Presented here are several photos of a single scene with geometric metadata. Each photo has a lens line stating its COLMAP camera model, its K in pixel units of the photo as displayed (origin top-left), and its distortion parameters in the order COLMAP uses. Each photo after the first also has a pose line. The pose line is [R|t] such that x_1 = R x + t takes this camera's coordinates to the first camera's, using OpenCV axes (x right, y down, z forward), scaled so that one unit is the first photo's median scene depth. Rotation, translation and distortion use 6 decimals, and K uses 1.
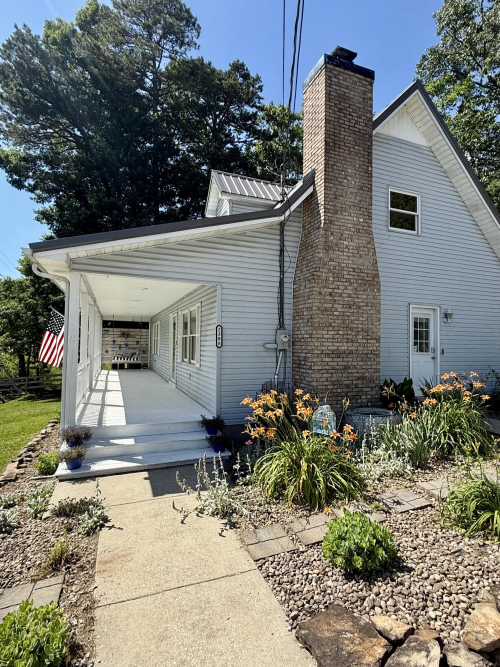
lens RADIAL K [[349.2, 0, 251.5], [0, 349.2, 332.1], [0, 0, 1]] dist [-0.001804, -0.000770]
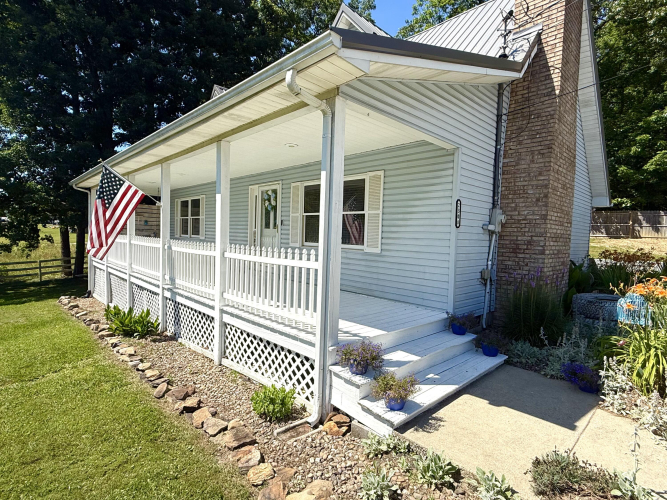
lens RADIAL K [[349.2, 0, 334.3], [0, 349.2, 252.1], [0, 0, 1]] dist [-0.001804, -0.000770]
pose [[0.923531, 0.002491, 0.383517, -0.622755], [-0.036323, 0.996052, 0.080998, 0.044194], [-0.381801, -0.088735, 0.919975, 0.350240]]
